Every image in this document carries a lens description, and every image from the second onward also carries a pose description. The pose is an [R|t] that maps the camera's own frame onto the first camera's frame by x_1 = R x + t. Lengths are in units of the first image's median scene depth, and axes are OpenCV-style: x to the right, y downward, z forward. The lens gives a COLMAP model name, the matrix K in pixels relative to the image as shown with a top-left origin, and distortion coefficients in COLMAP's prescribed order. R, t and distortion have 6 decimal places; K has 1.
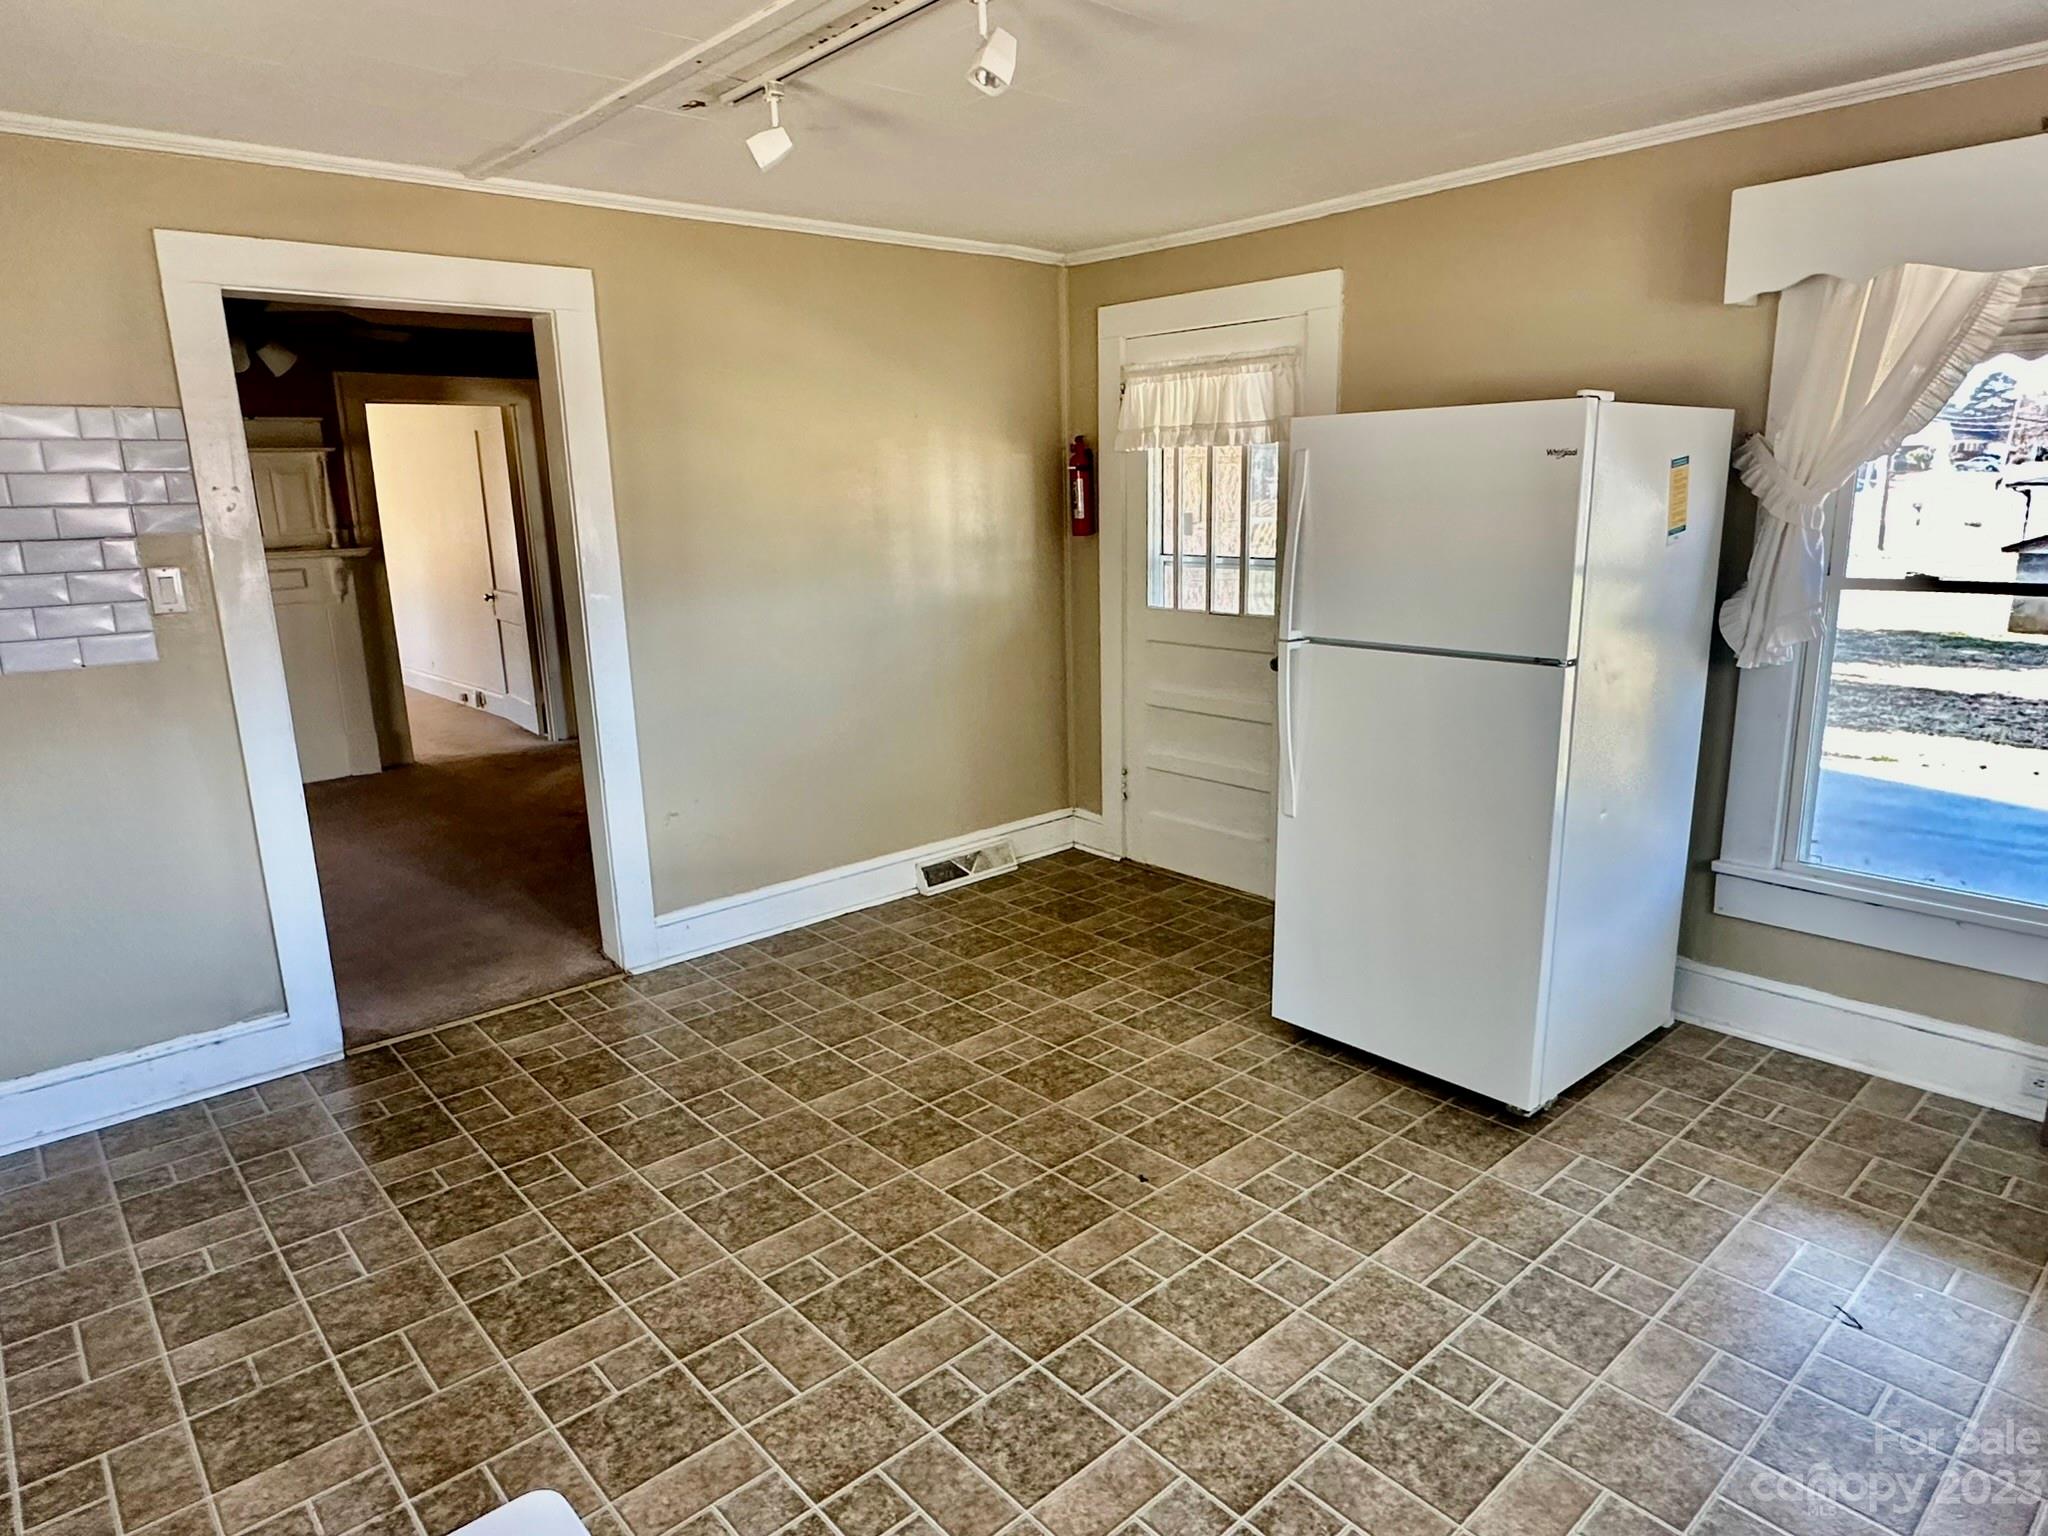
lens RADIAL K [[1234.9, 0, 1025.2], [0, 1234.9, 772.5], [0, 0, 1]] dist [0.000286, 0.000070]
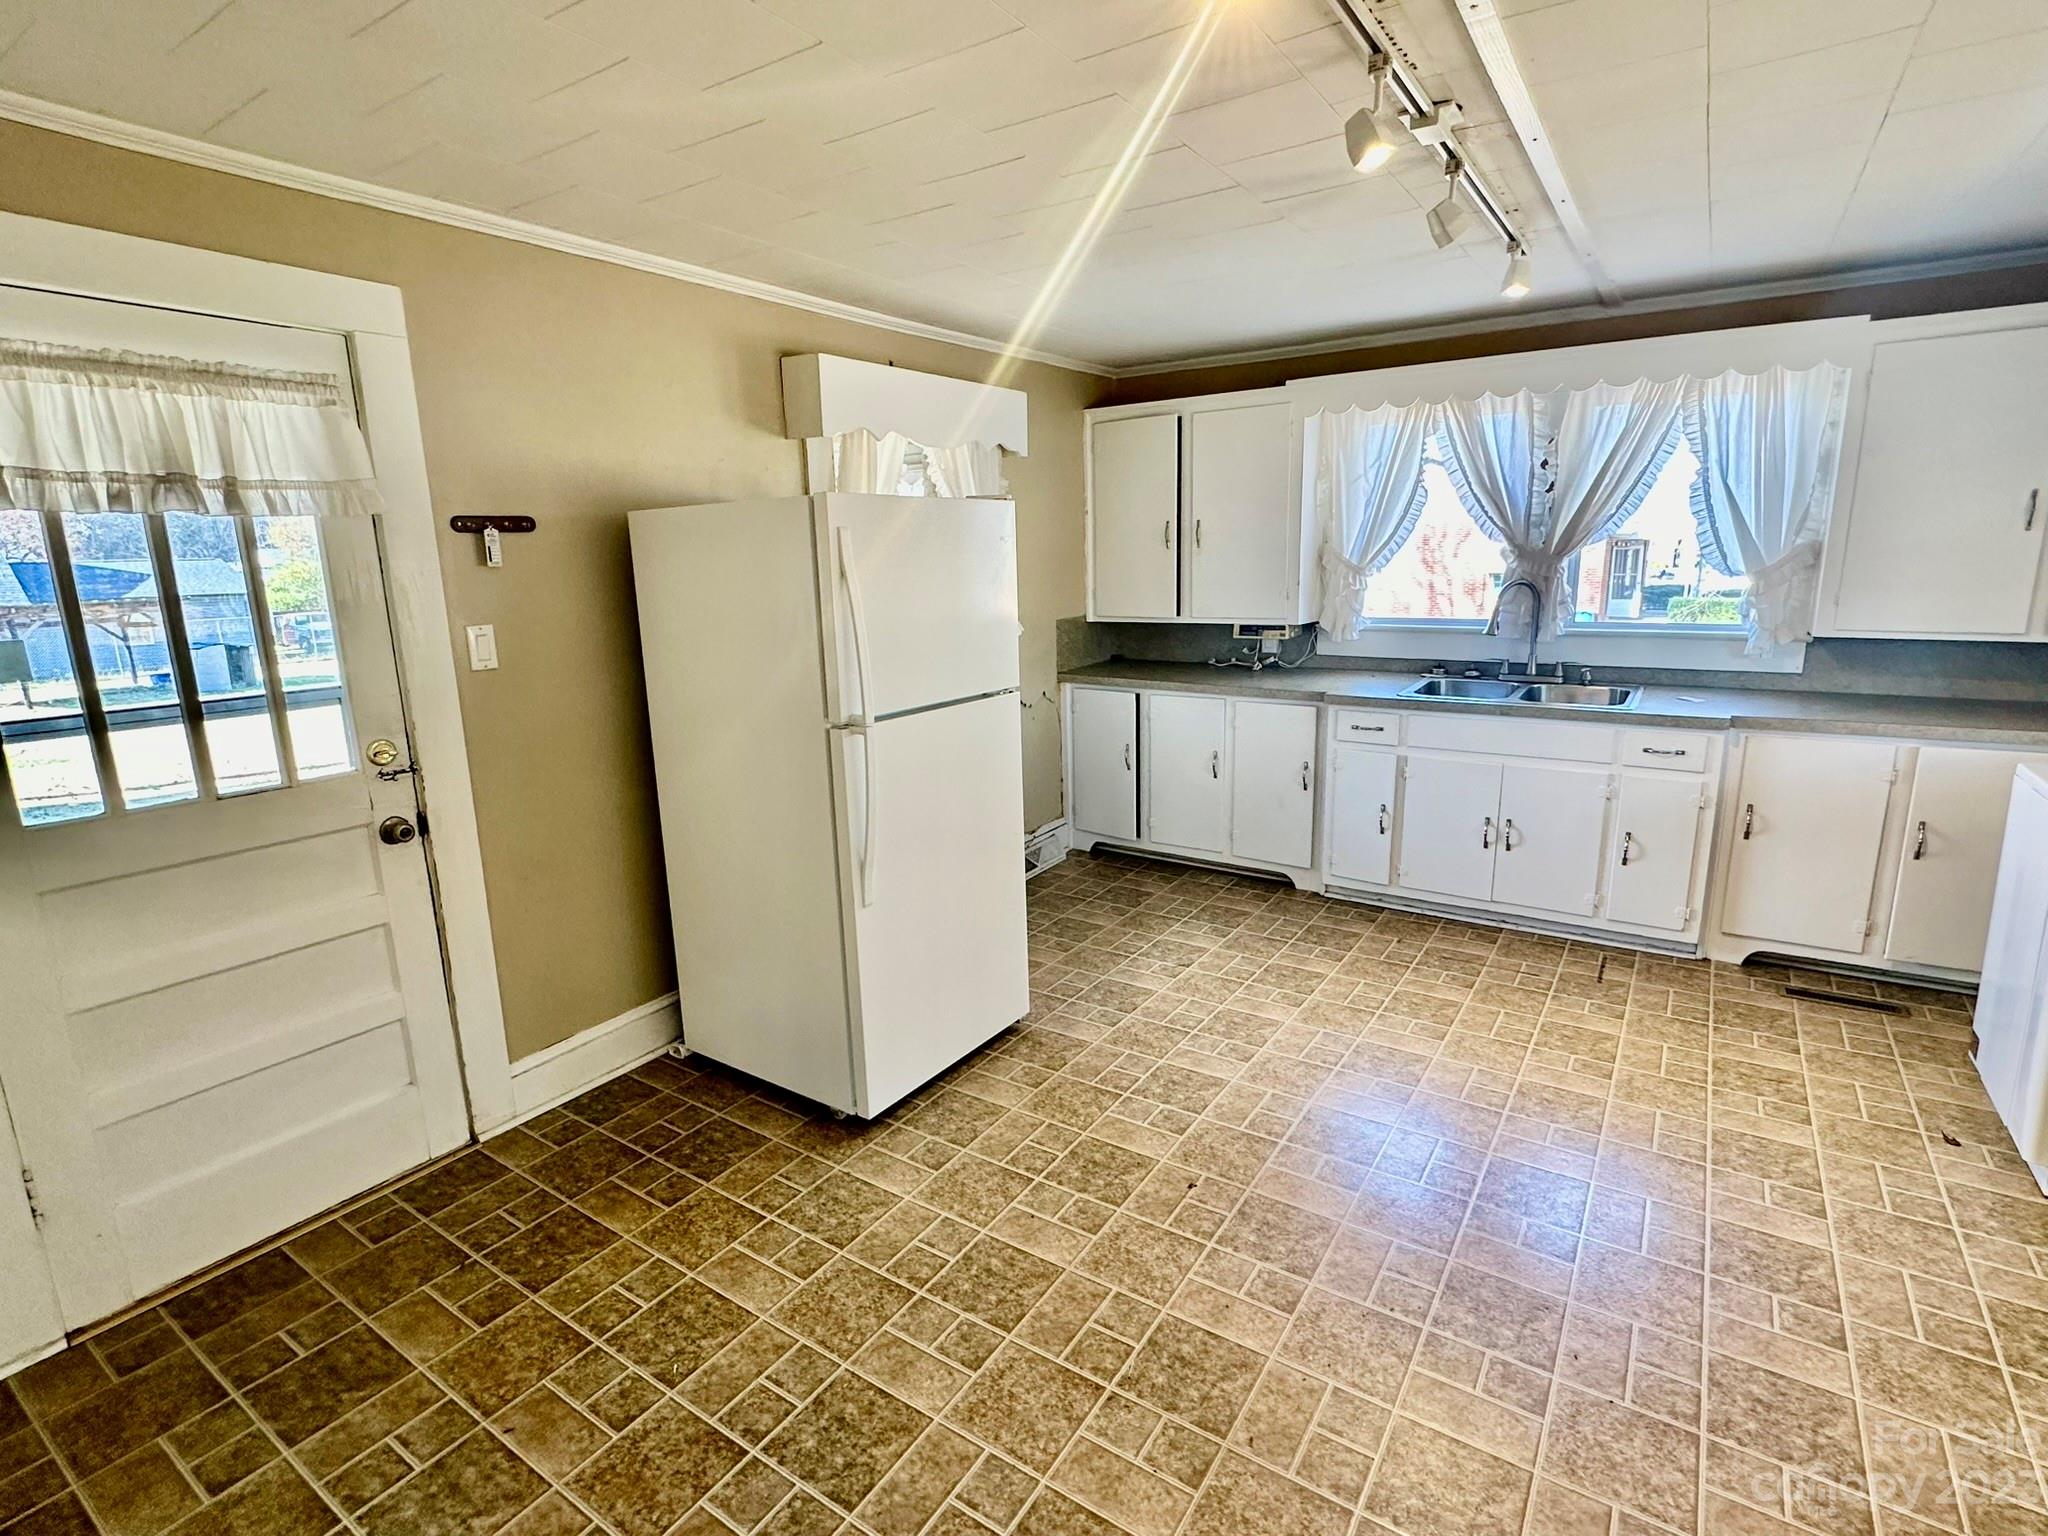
lens RADIAL K [[1007.5, 0, 1022.9], [0, 1007.5, 761.3], [0, 0, 1]] dist [-0.002428, 0.000295]
pose [[-0.242608, -0.169043, 0.955283, -0.459951], [0.248717, 0.940952, 0.229672, -0.185648], [-0.937700, 0.293315, -0.186238, 0.843029]]
